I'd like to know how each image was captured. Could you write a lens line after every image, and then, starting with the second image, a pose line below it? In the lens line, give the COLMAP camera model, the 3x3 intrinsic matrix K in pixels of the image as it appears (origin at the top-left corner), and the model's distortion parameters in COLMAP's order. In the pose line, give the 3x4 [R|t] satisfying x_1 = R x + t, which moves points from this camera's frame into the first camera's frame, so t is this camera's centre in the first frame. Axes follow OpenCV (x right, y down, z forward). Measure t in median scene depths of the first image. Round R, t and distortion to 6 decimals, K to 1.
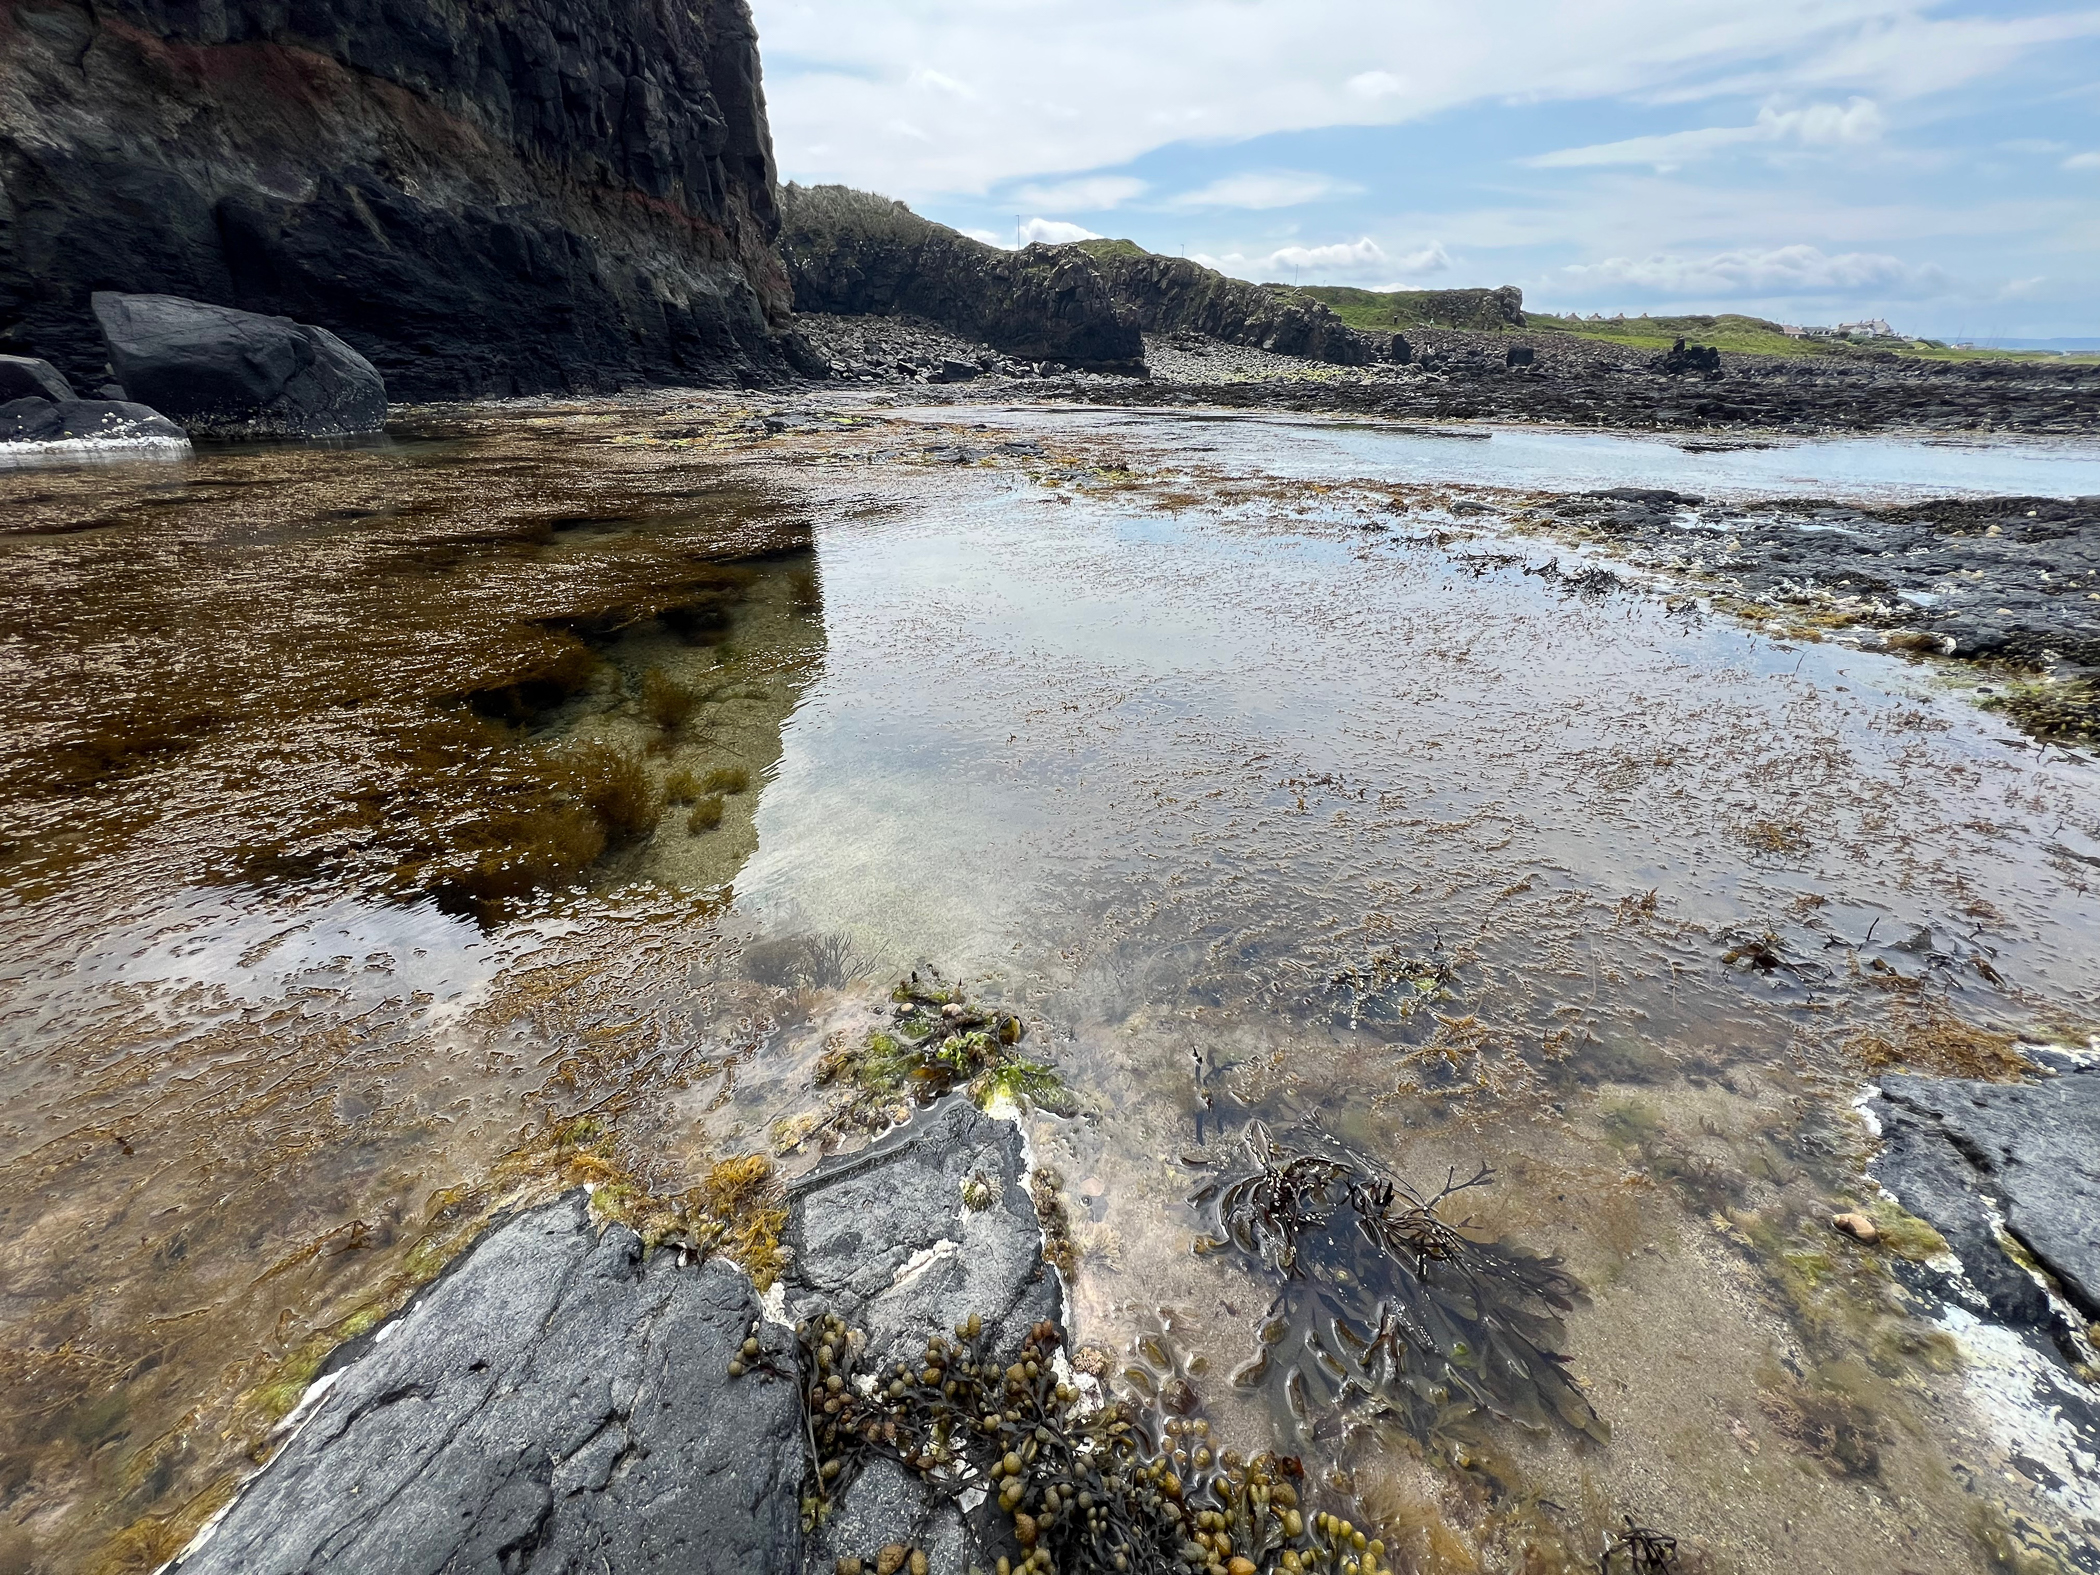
lens RADIAL K [[840.7, 0, 1043.4], [0, 840.7, 788.5], [0, 0, 1]] dist [-0.004868, 0.000783]
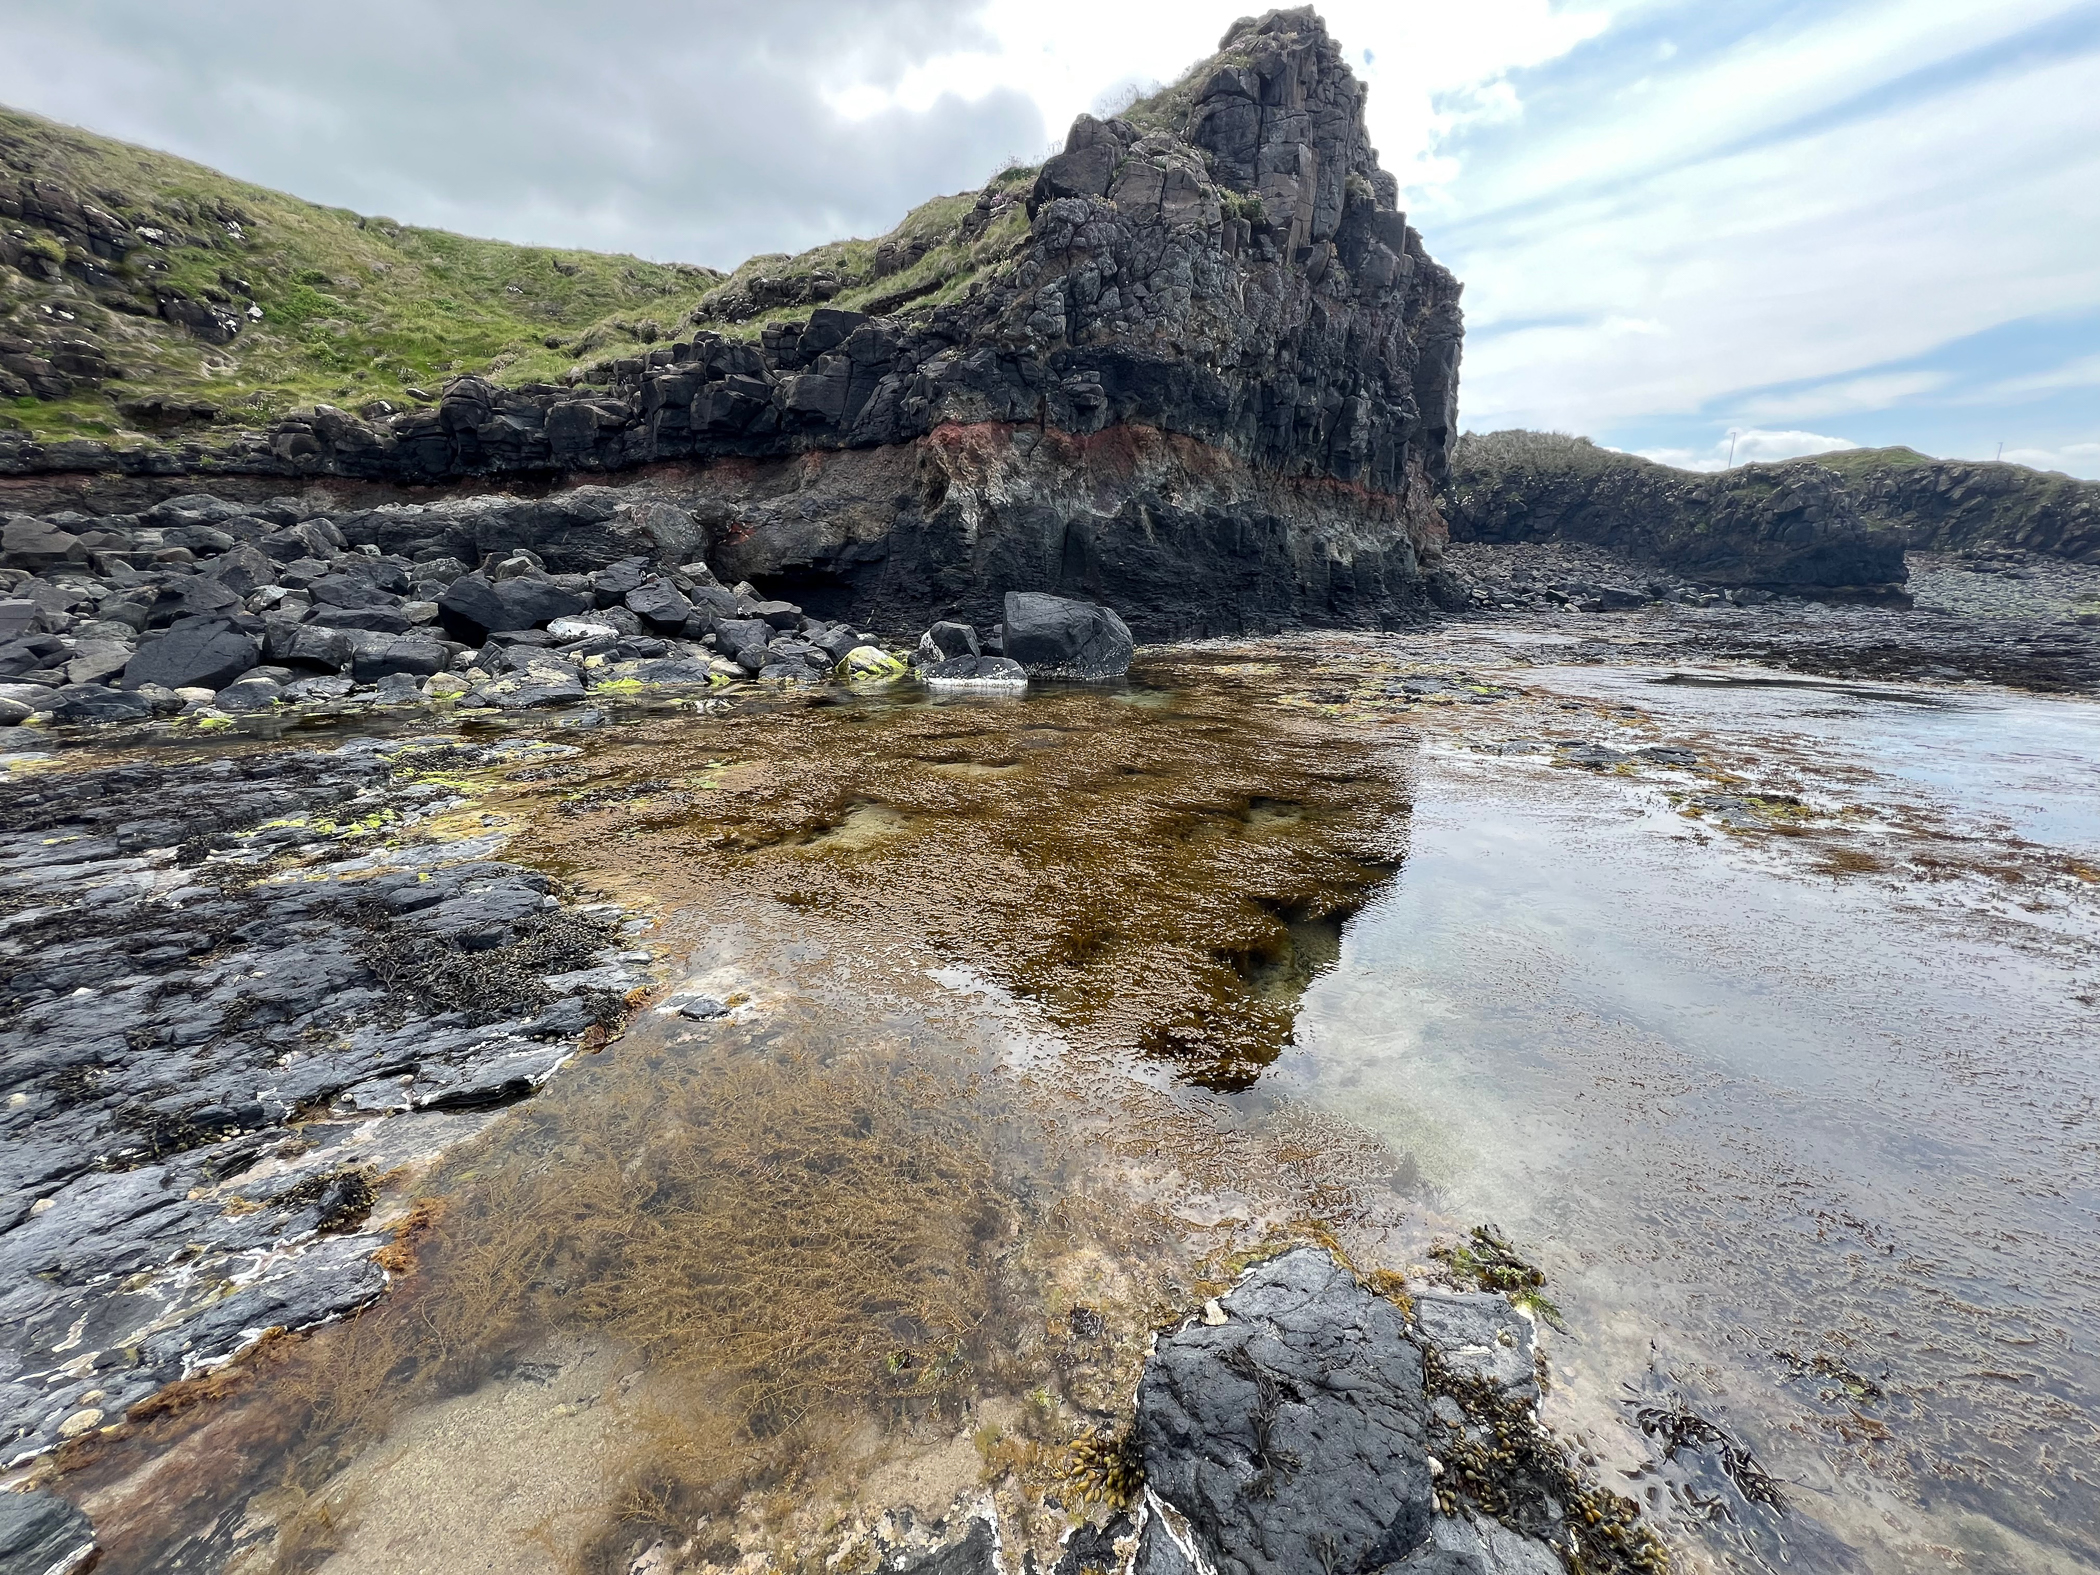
lens RADIAL K [[840.7, 0, 1043.4], [0, 840.7, 788.5], [0, 0, 1]] dist [-0.004868, 0.000783]
pose [[0.776708, 0.148590, -0.612083, 0.008247], [-0.282446, 0.950758, -0.127605, -0.019501], [0.562982, 0.271992, 0.780431, -0.131867]]
